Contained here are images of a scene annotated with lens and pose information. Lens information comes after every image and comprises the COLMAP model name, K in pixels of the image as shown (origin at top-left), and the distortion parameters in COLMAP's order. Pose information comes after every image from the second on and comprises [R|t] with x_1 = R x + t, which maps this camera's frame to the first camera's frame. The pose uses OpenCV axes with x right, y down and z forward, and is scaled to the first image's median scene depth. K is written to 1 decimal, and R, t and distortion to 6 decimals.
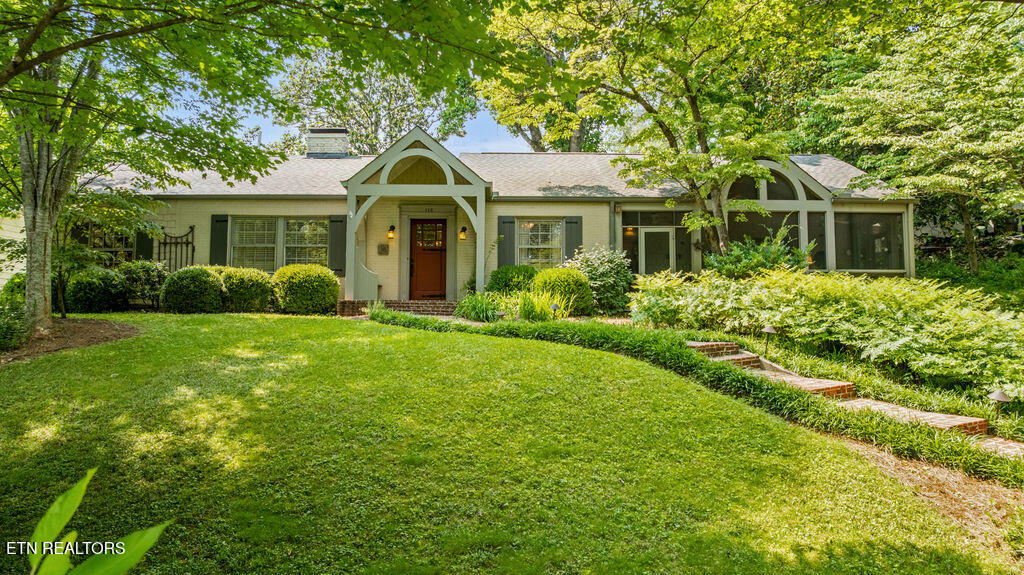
lens RADIAL K [[779.0, 0, 511.2], [0, 779.0, 289.7], [0, 0, 1]] dist [0.000545, -0.014725]
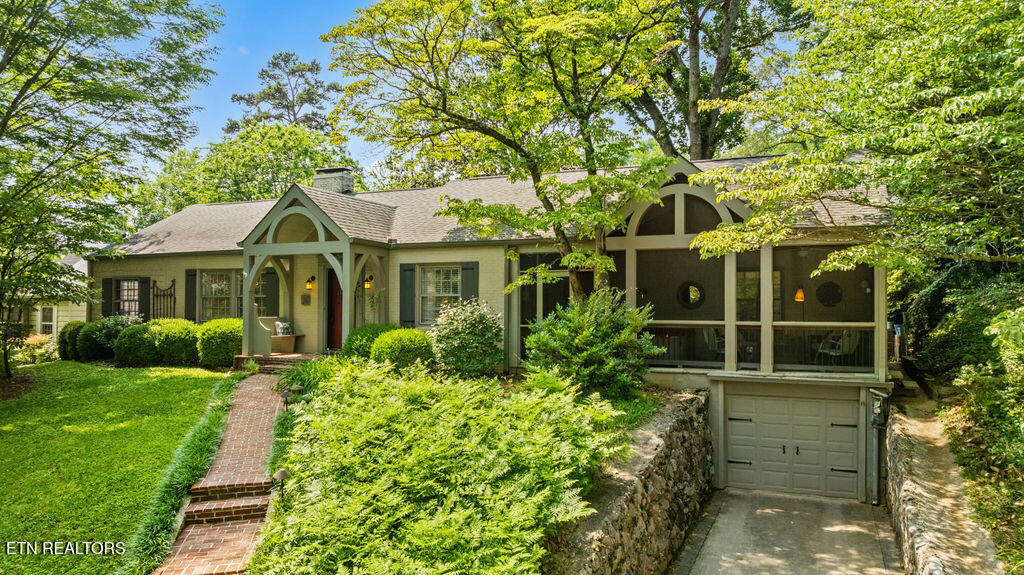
lens RADIAL K [[779.0, 0, 515.0], [0, 779.0, 295.2], [0, 0, 1]] dist [0.000545, -0.014725]
pose [[0.910838, -0.012631, -0.412571, 0.510186], [0.032070, 0.998676, 0.040227, -0.090120], [0.411516, -0.049871, 0.910037, 0.178763]]
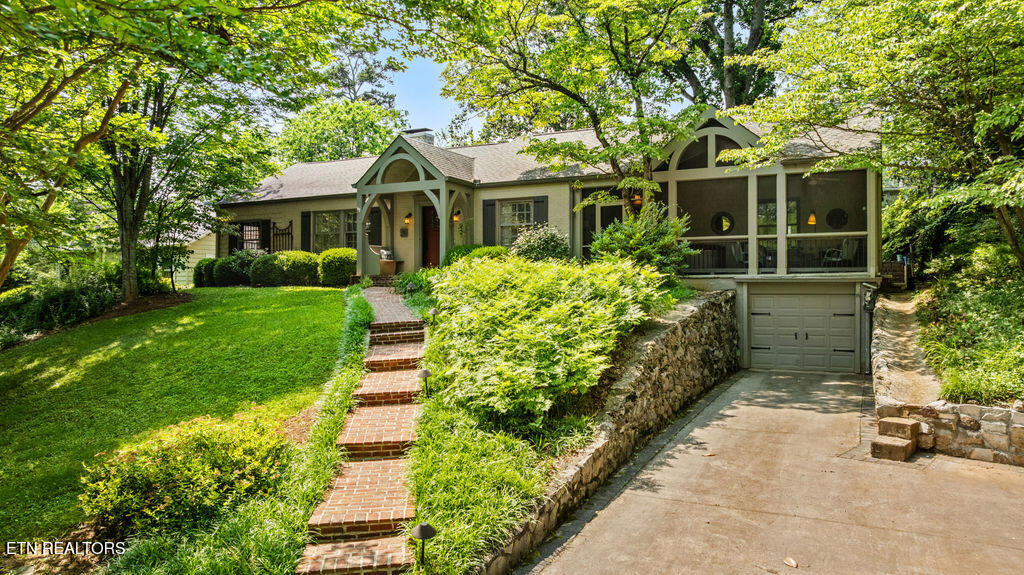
lens RADIAL K [[779.0, 0, 510.2], [0, 779.0, 281.0], [0, 0, 1]] dist [0.000545, -0.014725]
pose [[0.885983, -0.013828, -0.463511, 0.568423], [0.038996, 0.998236, 0.044758, -0.023125], [0.462075, -0.057730, 0.884960, -0.037712]]
